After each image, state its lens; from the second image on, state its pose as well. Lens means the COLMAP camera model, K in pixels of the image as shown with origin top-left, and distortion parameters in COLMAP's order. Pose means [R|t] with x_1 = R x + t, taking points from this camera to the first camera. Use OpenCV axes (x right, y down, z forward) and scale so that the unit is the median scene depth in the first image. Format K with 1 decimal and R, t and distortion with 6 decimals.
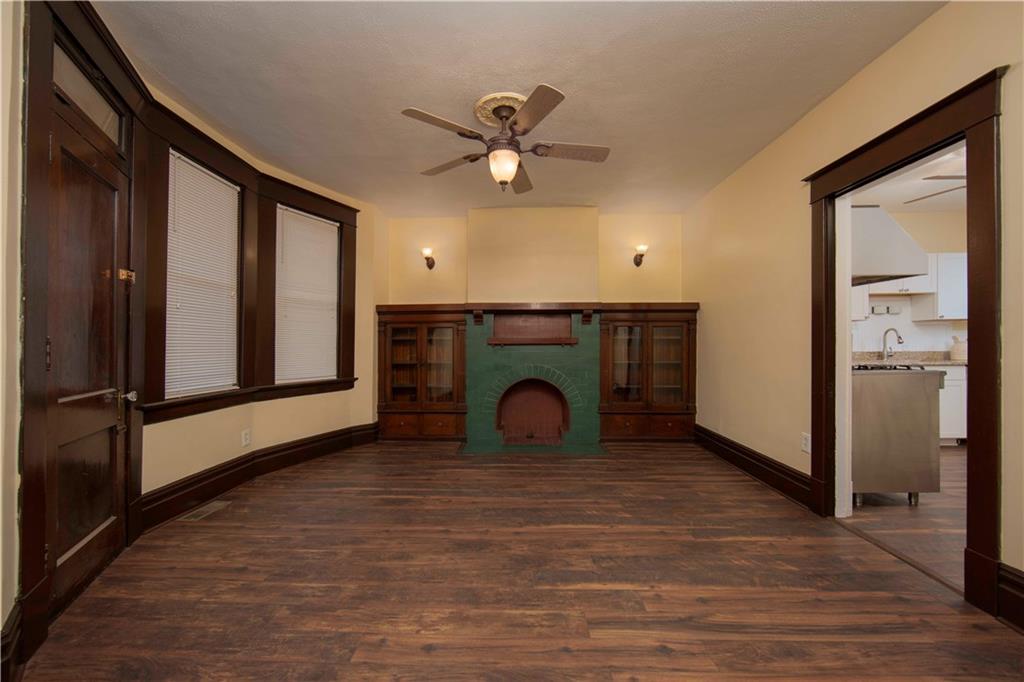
lens RADIAL K [[408.0, 0, 504.1], [0, 408.0, 341.9], [0, 0, 1]] dist [-0.002836, 0.000007]
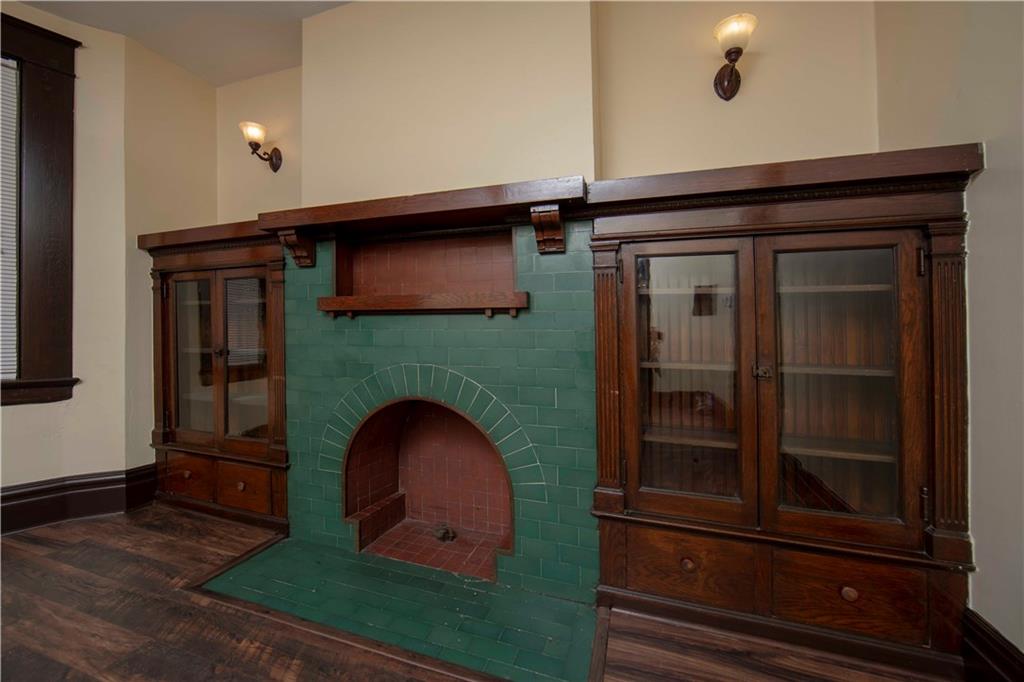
lens RADIAL K [[408.0, 0, 495.8], [0, 408.0, 306.3], [0, 0, 1]] dist [-0.002836, 0.000007]
pose [[0.950040, -0.006323, -0.312064, 0.264771], [-0.005154, 0.999341, -0.035939, 0.014718], [0.312085, 0.035752, 0.949381, 0.654731]]
